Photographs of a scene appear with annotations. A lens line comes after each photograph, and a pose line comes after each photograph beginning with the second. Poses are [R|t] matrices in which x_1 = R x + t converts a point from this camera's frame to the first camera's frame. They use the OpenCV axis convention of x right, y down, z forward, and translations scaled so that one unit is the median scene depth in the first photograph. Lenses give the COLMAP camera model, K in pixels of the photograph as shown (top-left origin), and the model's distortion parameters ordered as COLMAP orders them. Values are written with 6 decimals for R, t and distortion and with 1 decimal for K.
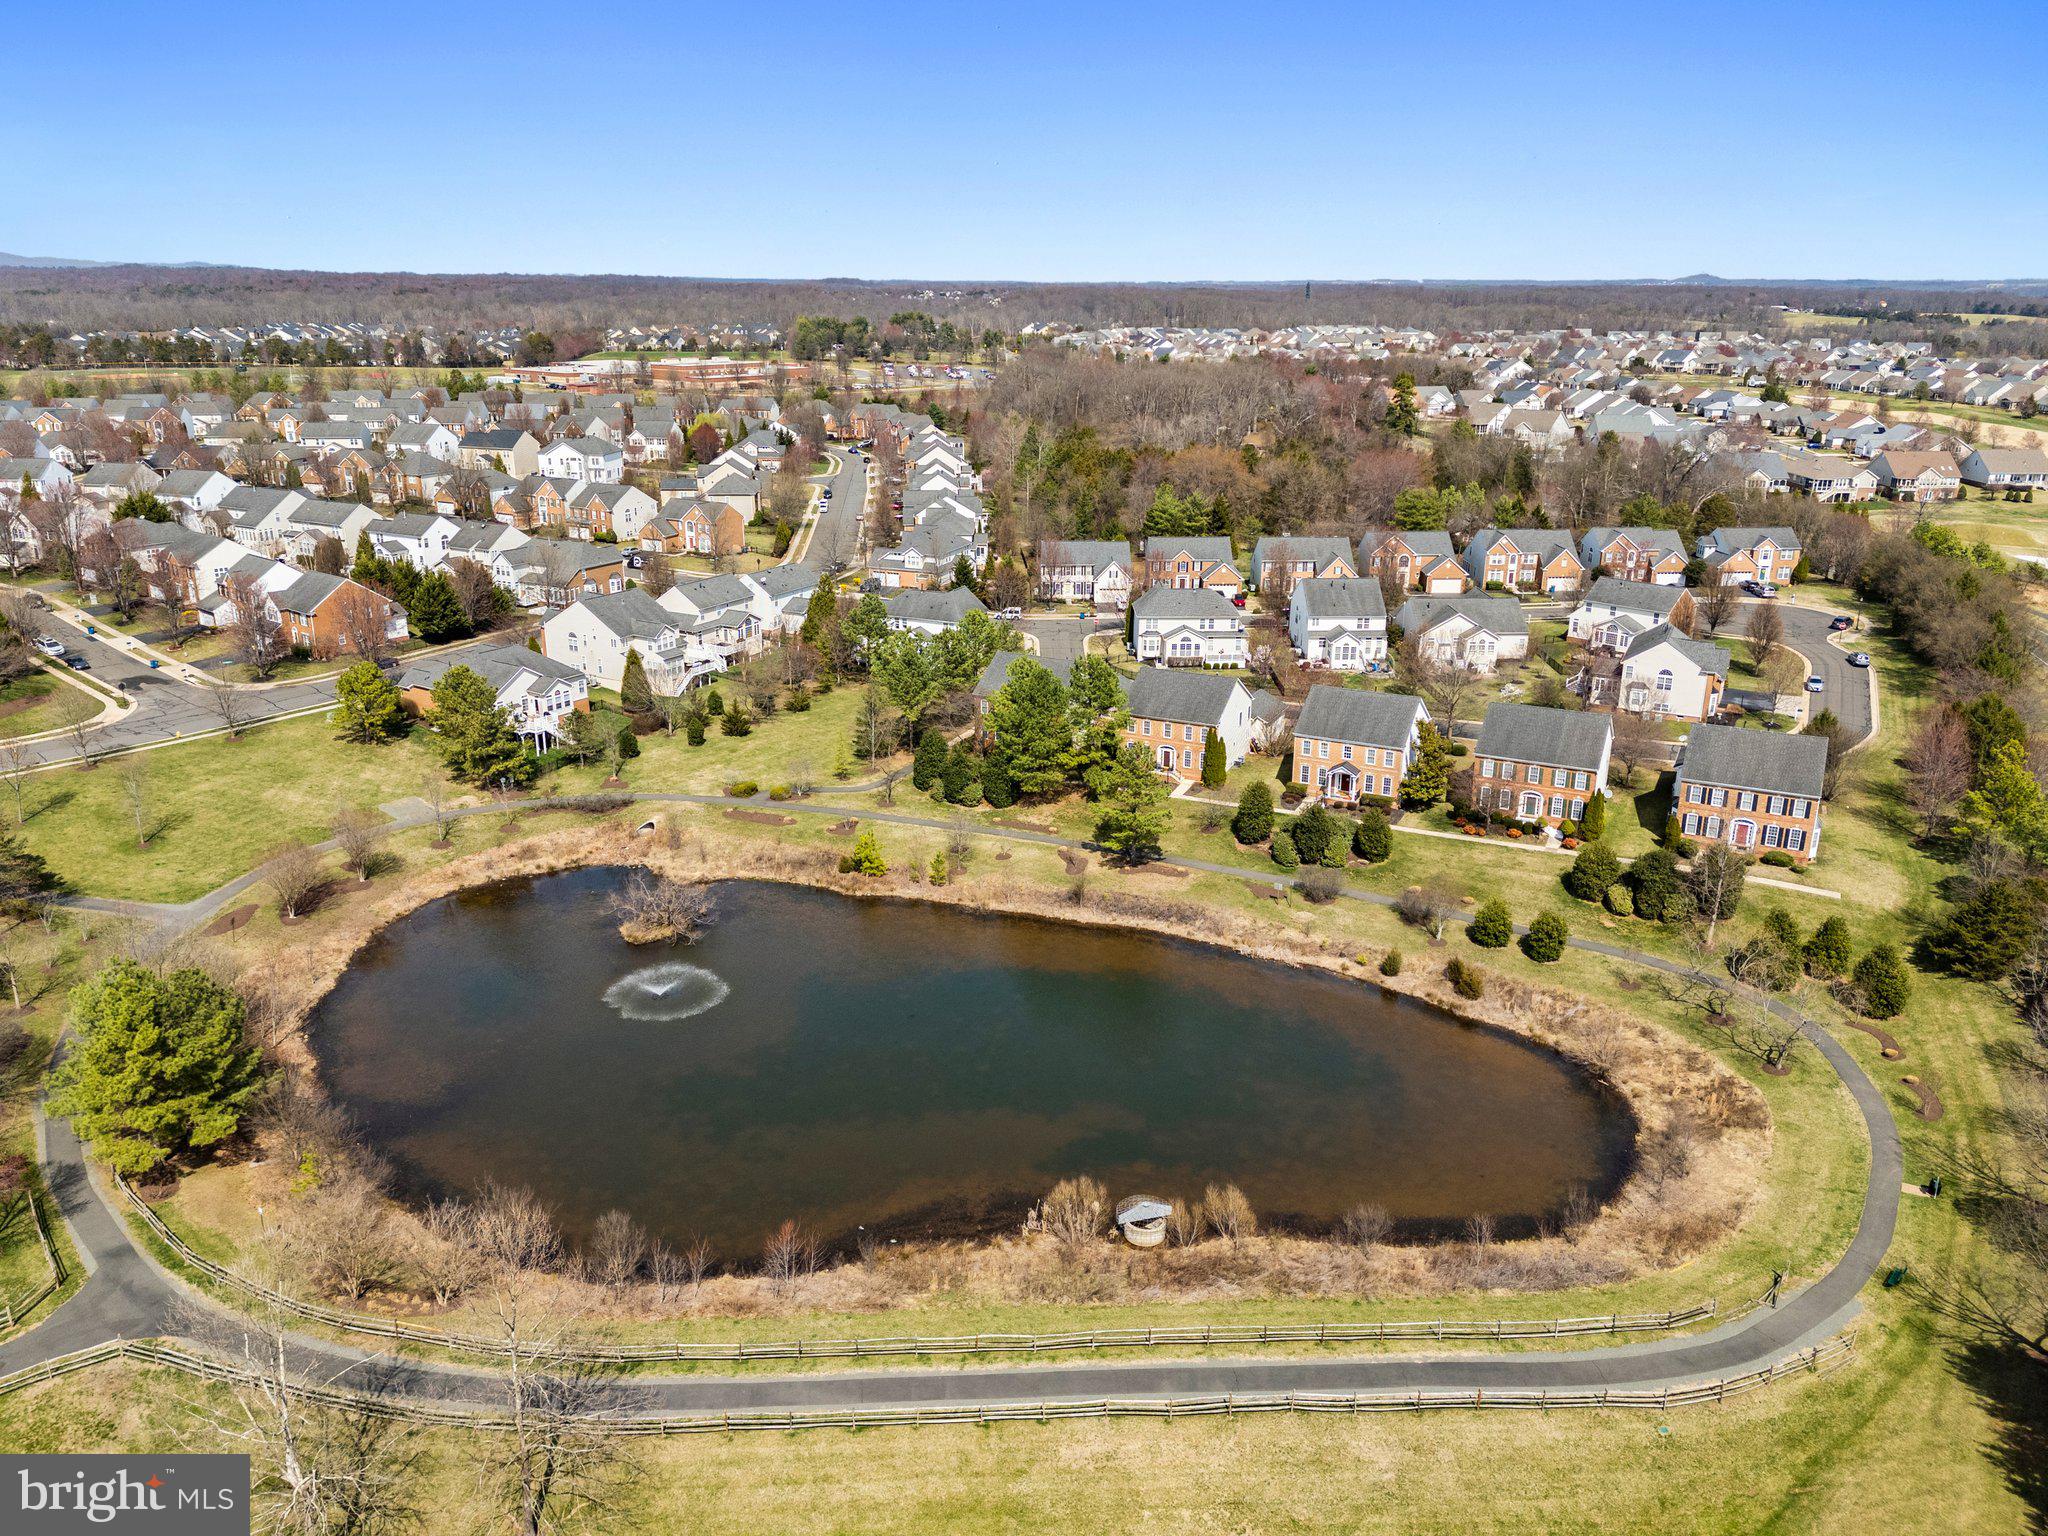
lens RADIAL K [[1503.3, 0, 1027.6], [0, 1503.3, 766.5], [0, 0, 1]] dist [0.068714, -0.068875]
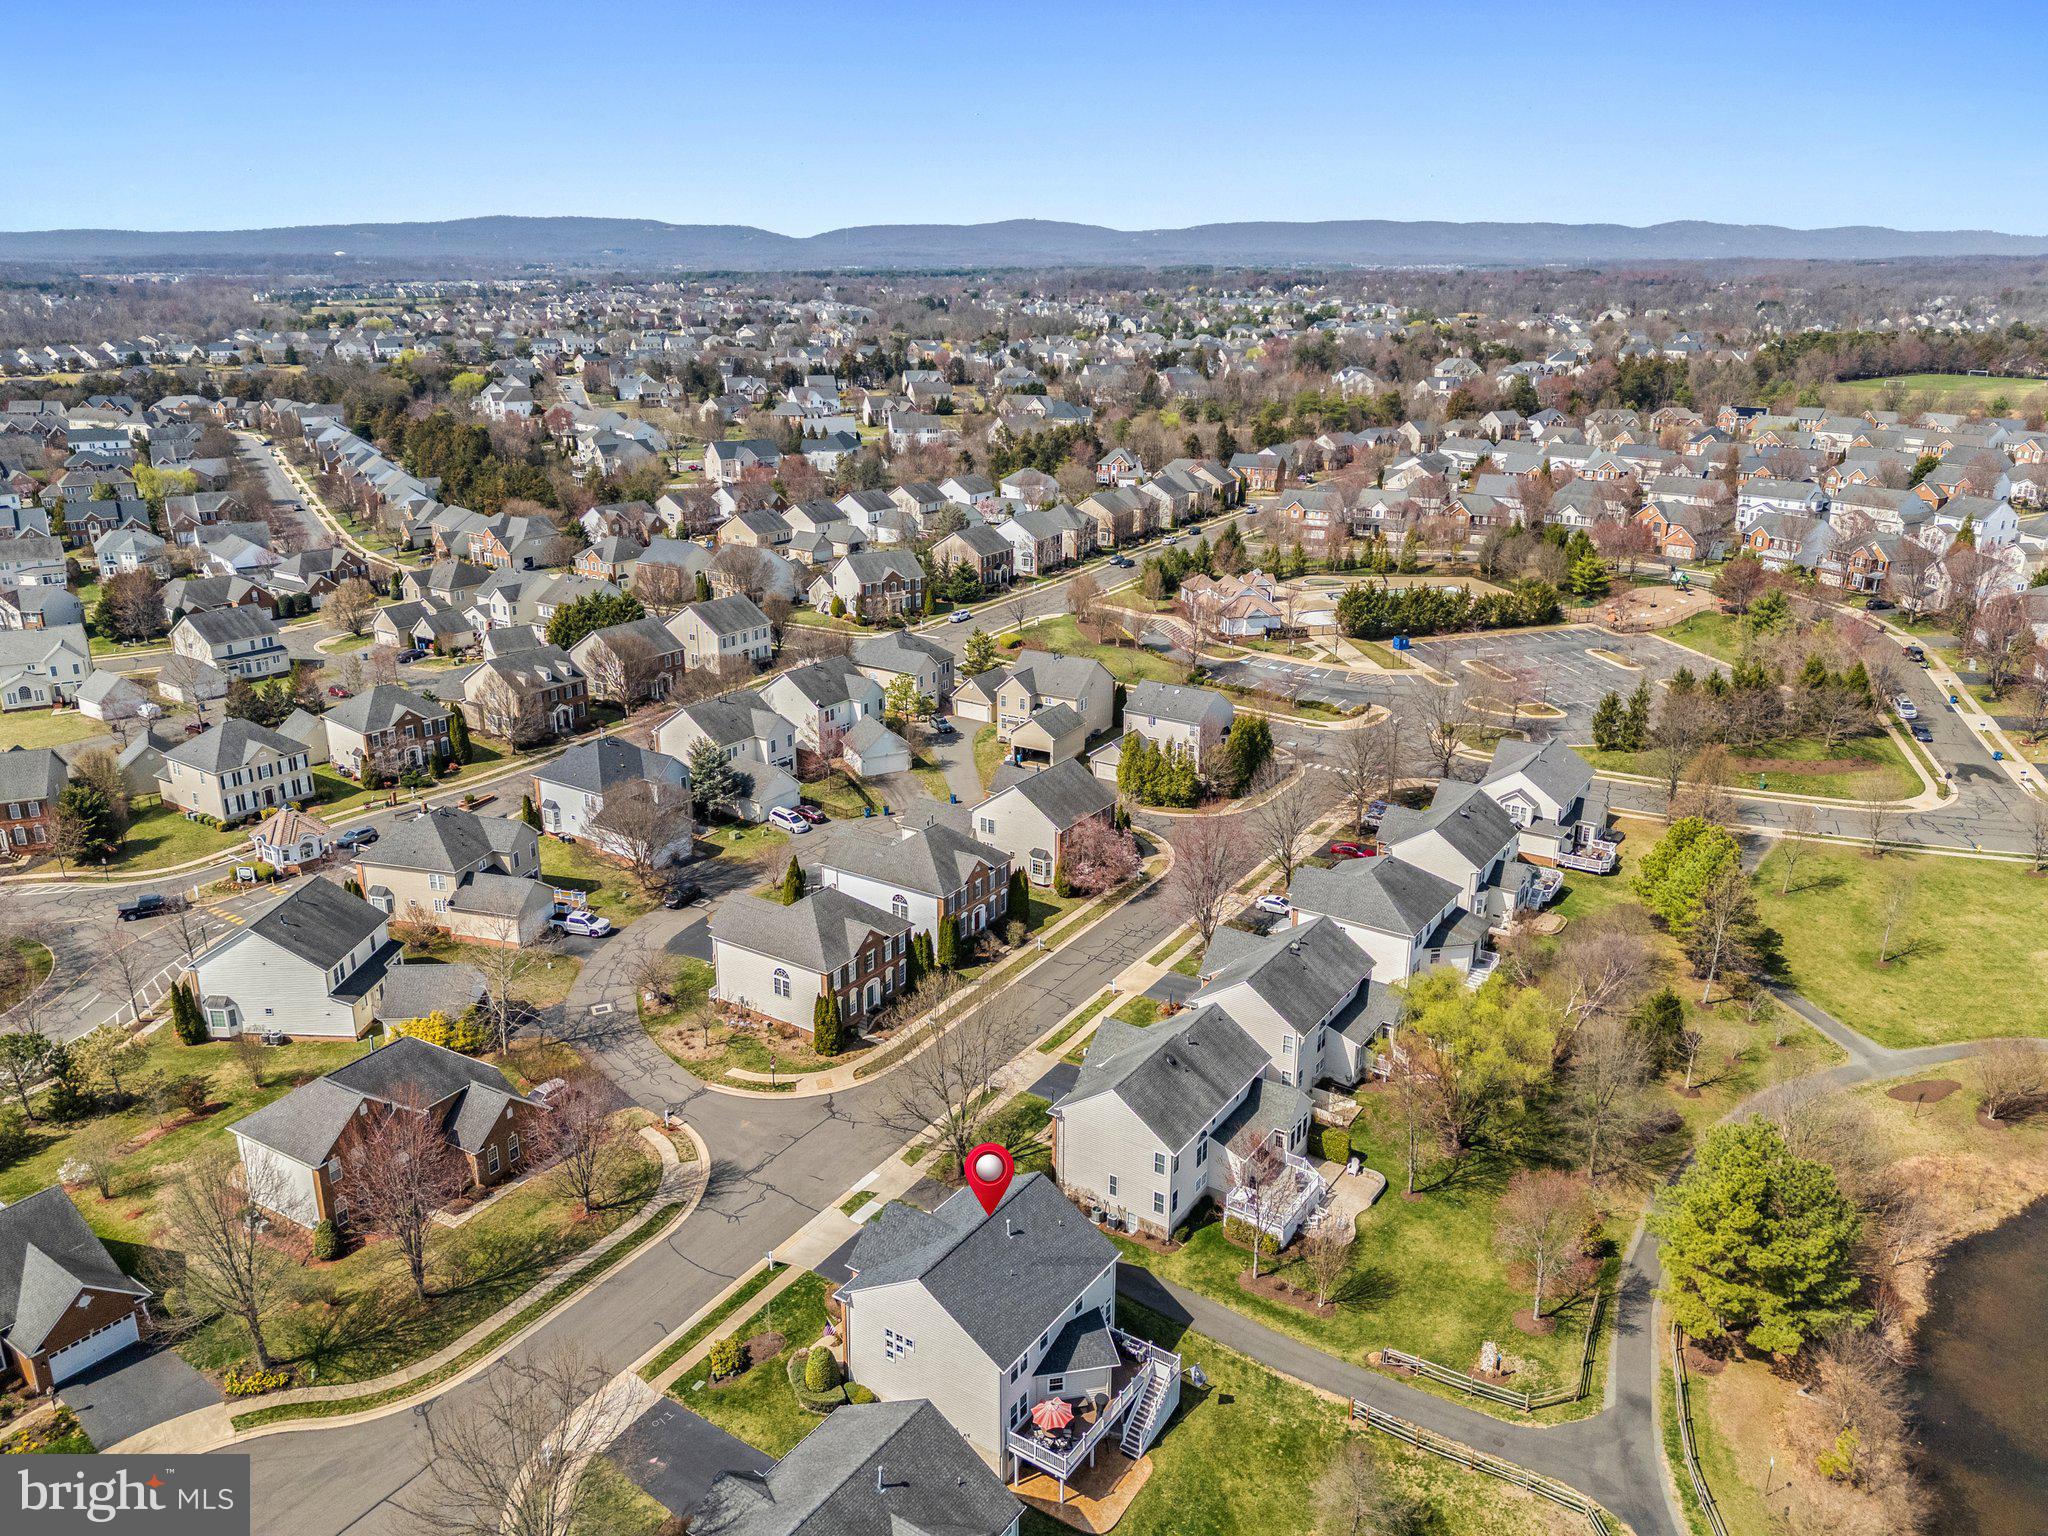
lens RADIAL K [[1503.3, 0, 1023.6], [0, 1503.3, 773.1], [0, 0, 1]] dist [0.068714, -0.068875]
pose [[0.408660, 0.293422, -0.864234, -0.009286], [-0.279647, 0.941624, 0.187463, -0.092024], [0.868789, 0.165072, 0.466858, 0.071717]]
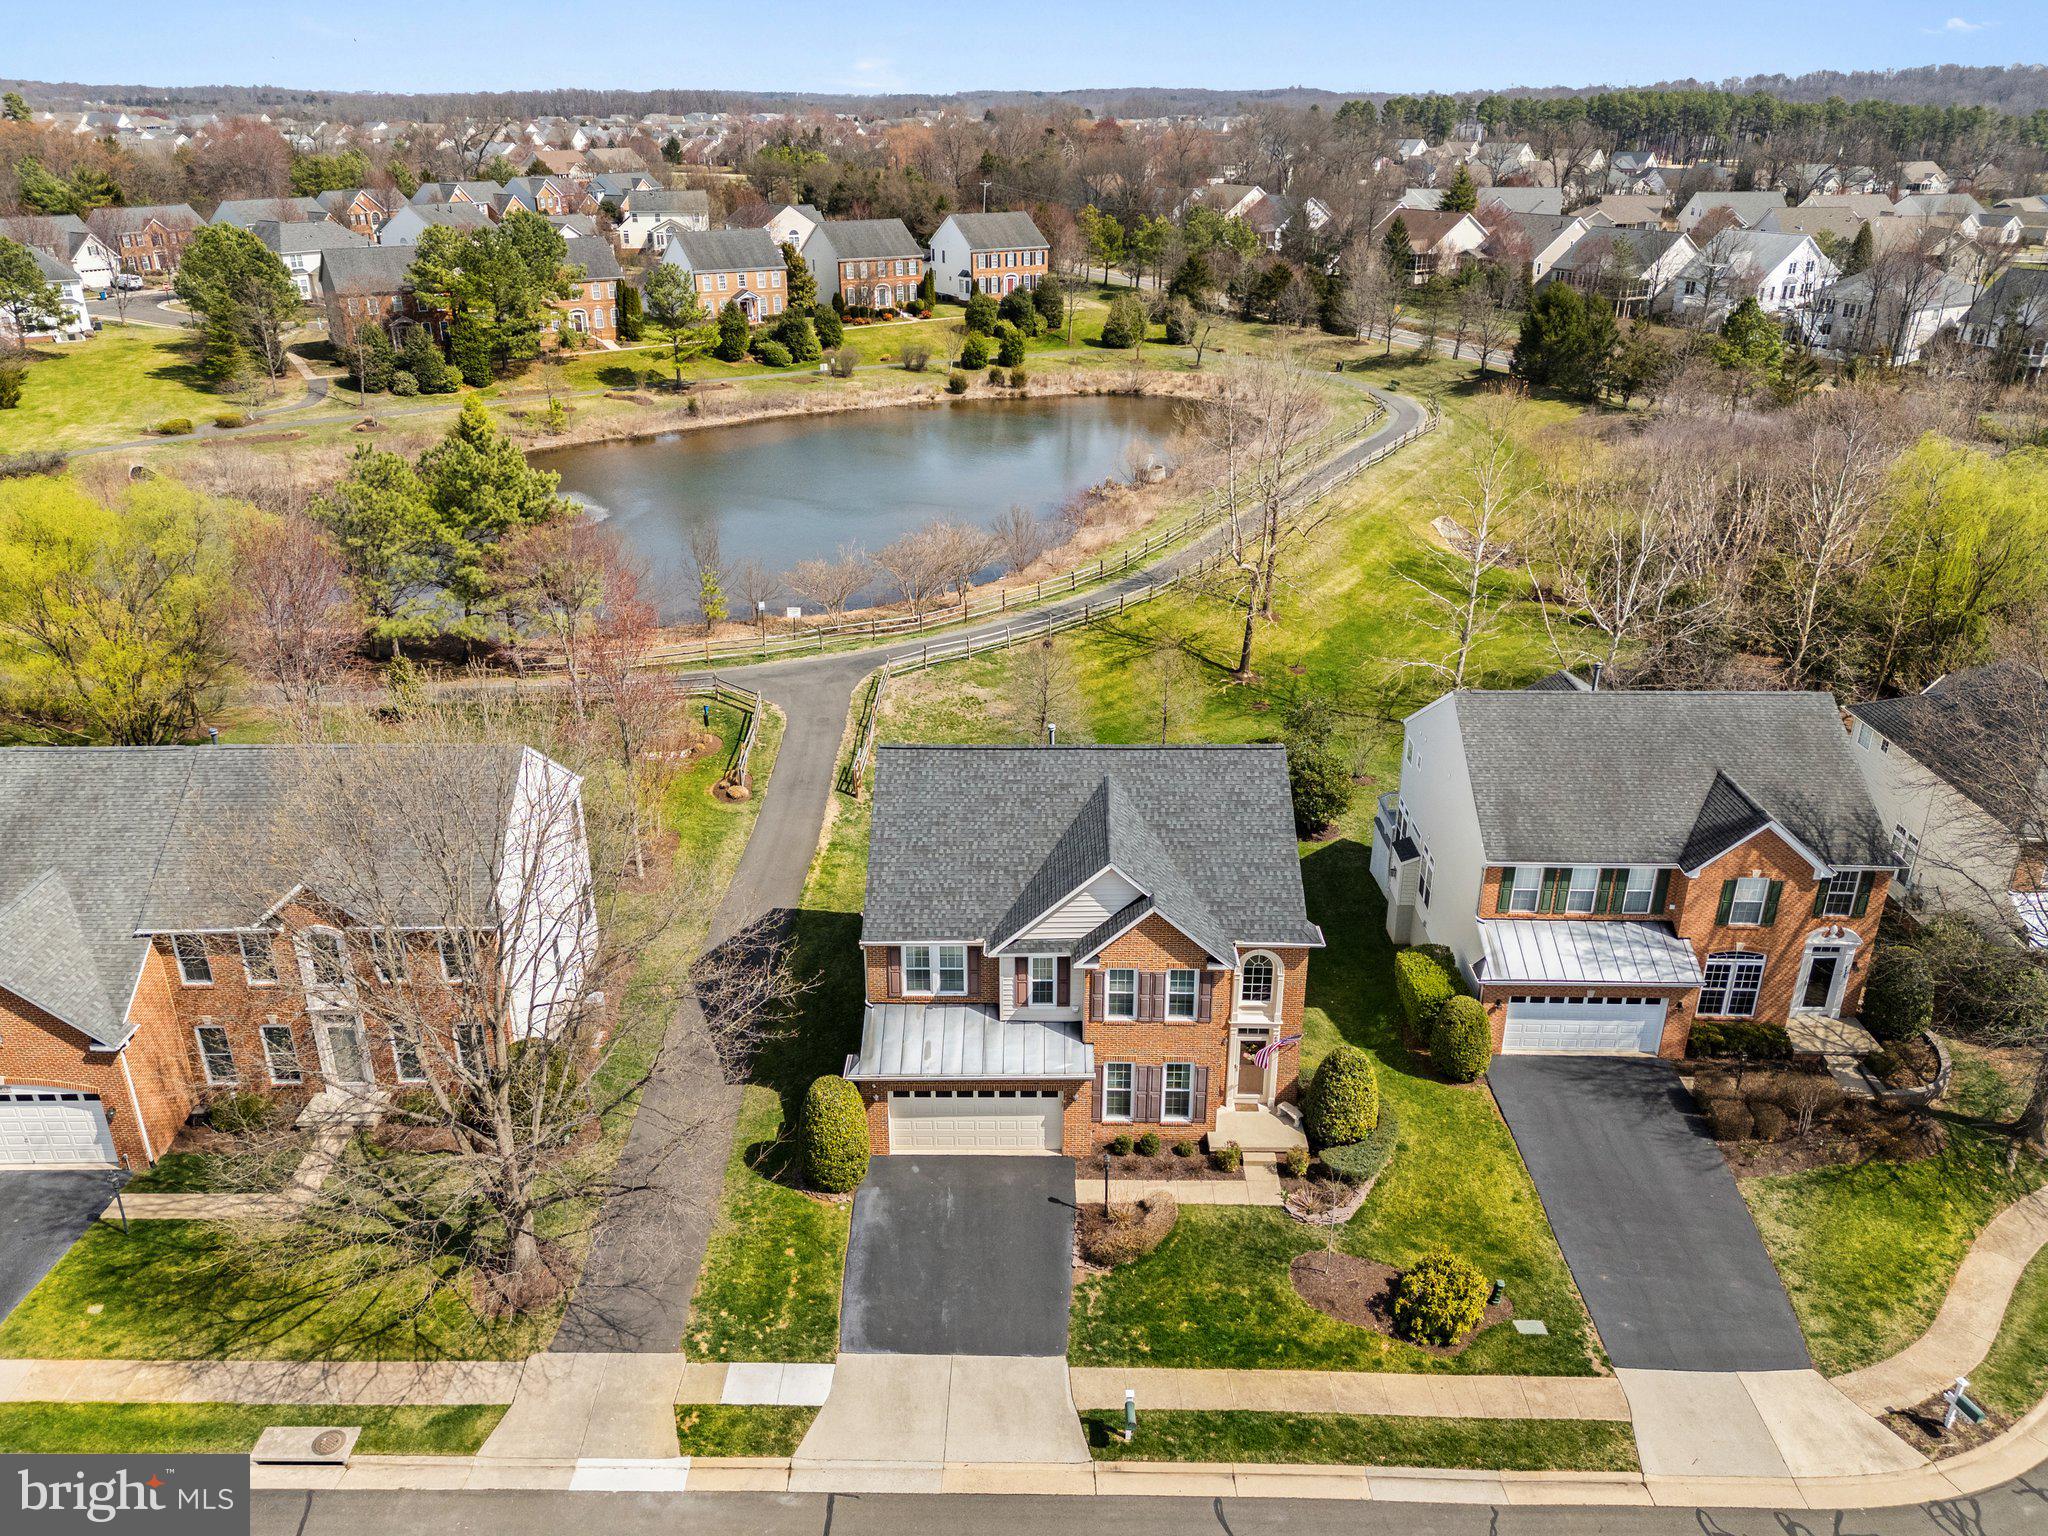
lens RADIAL K [[1503.3, 0, 1028.0], [0, 1503.3, 779.0], [0, 0, 1]] dist [0.068714, -0.068875]
pose [[0.510073, -0.350498, 0.785478, -0.708716], [0.263354, 0.932990, 0.245305, 0.117718], [-0.818822, 0.081735, 0.568198, 0.198571]]
